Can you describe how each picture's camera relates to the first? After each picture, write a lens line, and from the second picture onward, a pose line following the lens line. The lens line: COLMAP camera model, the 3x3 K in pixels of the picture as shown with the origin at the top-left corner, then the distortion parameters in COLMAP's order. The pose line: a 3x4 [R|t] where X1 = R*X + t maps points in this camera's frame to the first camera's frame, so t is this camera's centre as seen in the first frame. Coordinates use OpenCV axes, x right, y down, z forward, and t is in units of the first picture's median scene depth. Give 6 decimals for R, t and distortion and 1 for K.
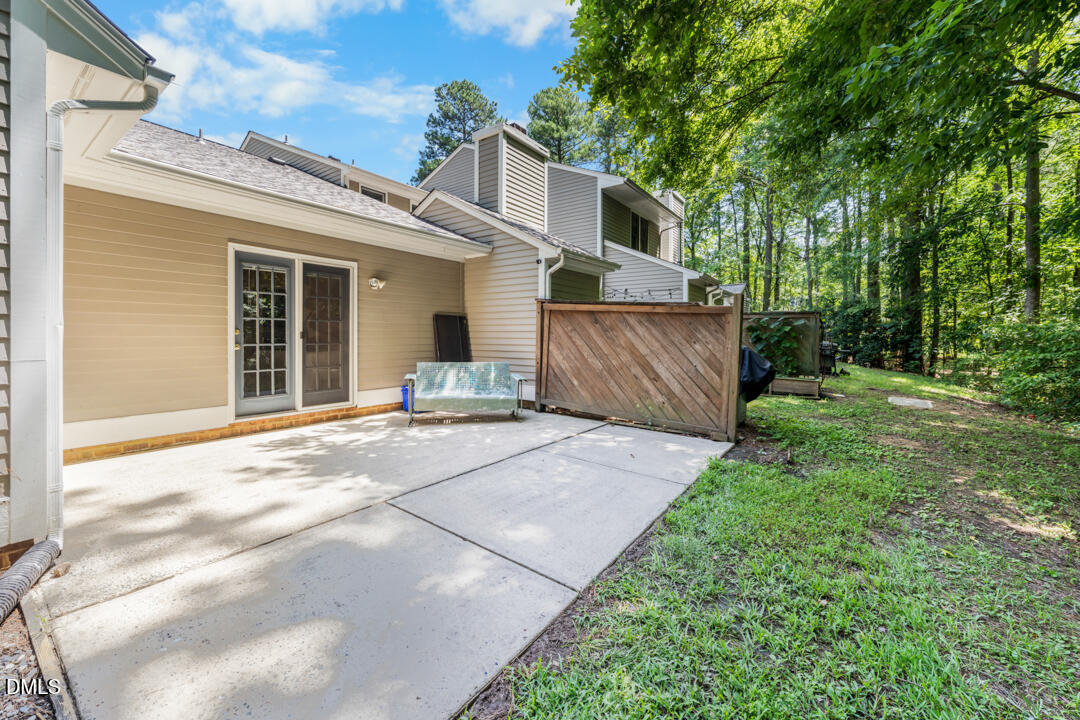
lens RADIAL K [[424.5, 0, 540.0], [0, 424.5, 338.1], [0, 0, 1]] dist [-0.000493, -0.000039]
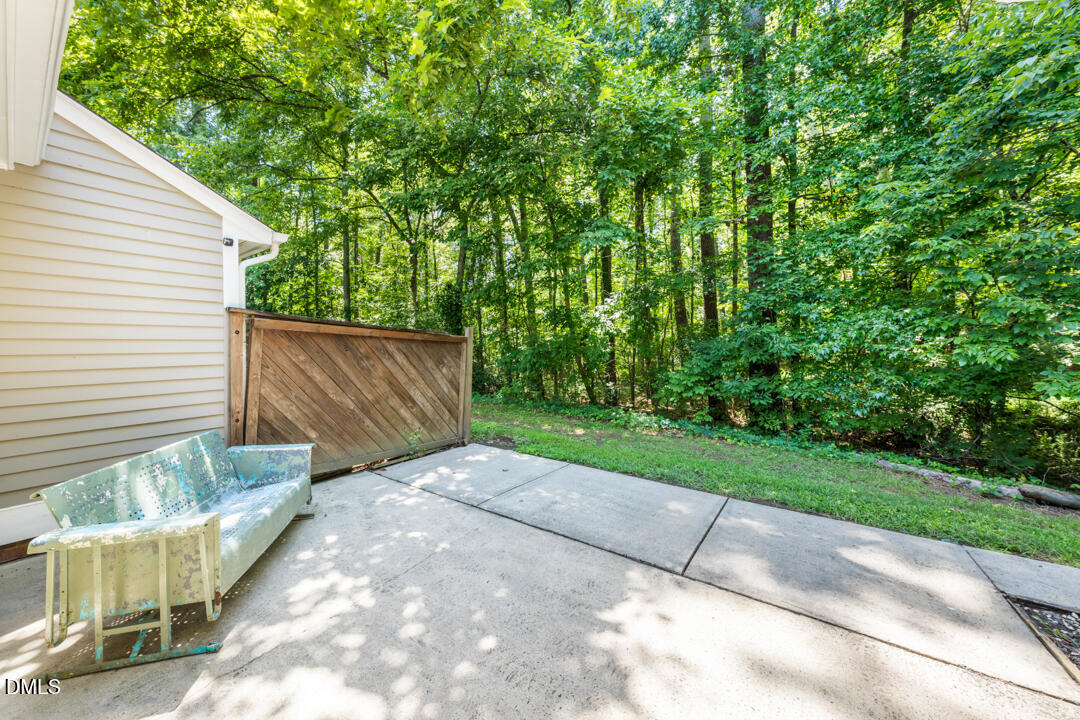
lens RADIAL K [[380.5, 0, 543.9], [0, 380.5, 344.8], [0, 0, 1]] dist [-0.000955, -0.000084]
pose [[-0.017360, -0.006764, 0.999826, -0.646096], [0.008845, 0.999937, 0.006918, -0.053071], [-0.999810, 0.008964, -0.017299, 0.731248]]
